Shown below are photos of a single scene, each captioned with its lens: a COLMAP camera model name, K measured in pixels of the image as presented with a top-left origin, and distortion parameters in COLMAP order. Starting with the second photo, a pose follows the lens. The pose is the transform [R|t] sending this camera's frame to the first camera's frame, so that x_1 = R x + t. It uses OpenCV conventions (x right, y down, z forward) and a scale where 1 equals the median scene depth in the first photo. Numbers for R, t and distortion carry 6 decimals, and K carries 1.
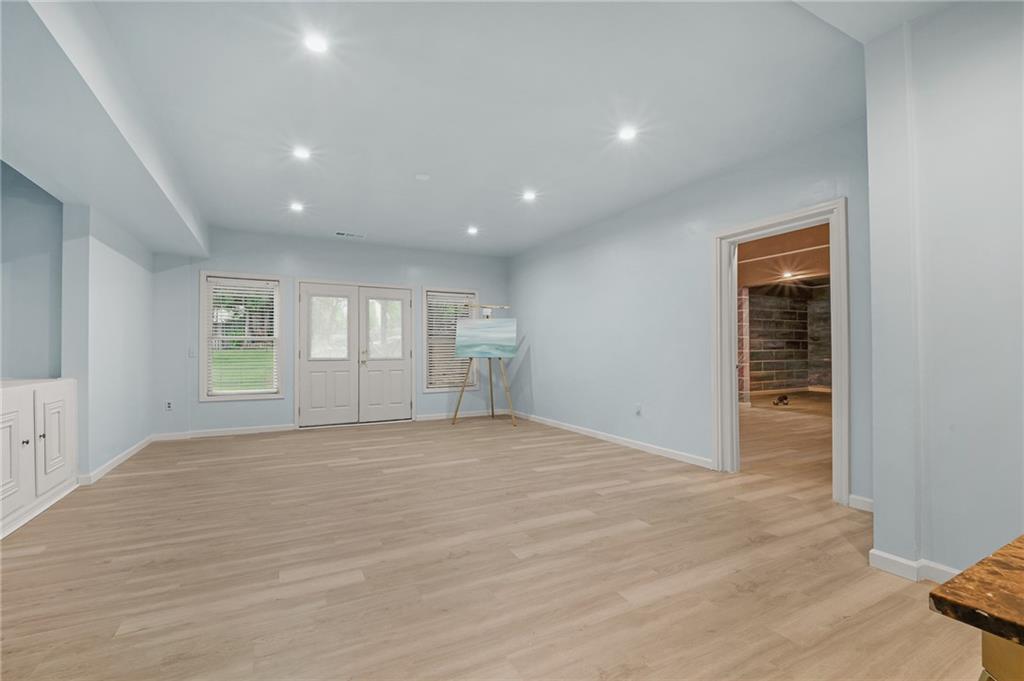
lens RADIAL K [[441.2, 0, 511.0], [0, 441.2, 346.0], [0, 0, 1]] dist [0.002379, -0.000288]
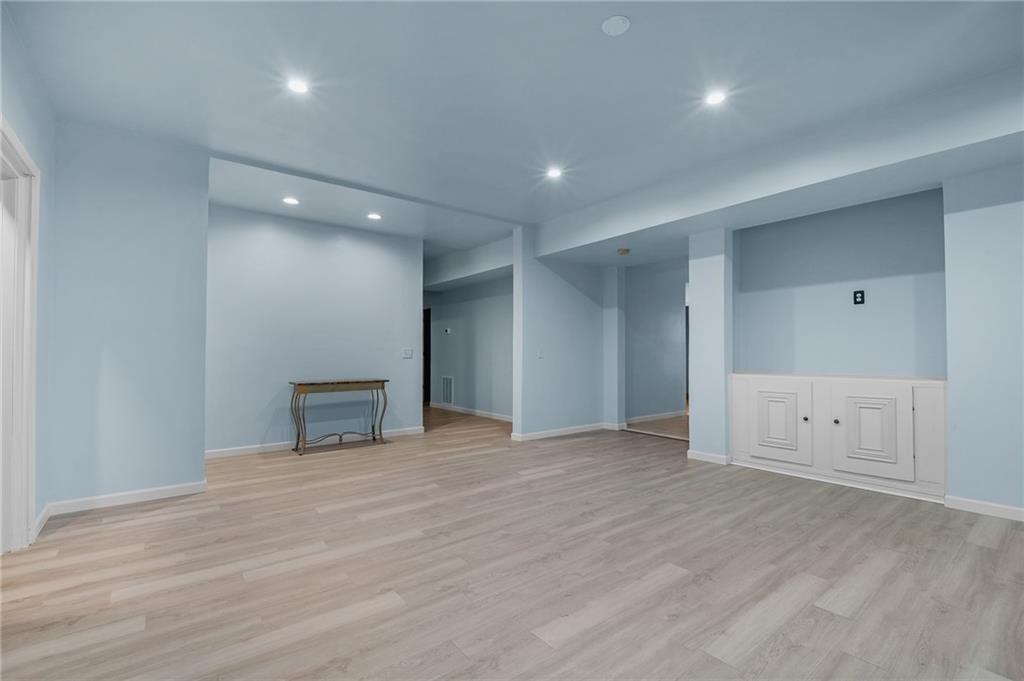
lens RADIAL K [[441.2, 0, 514.4], [0, 441.2, 344.7], [0, 0, 1]] dist [0.002379, -0.000288]
pose [[-0.981545, 0.001760, -0.191222, 0.029746], [0.007027, 0.999614, -0.026872, 0.021912], [0.191100, -0.027719, -0.981179, 2.045764]]
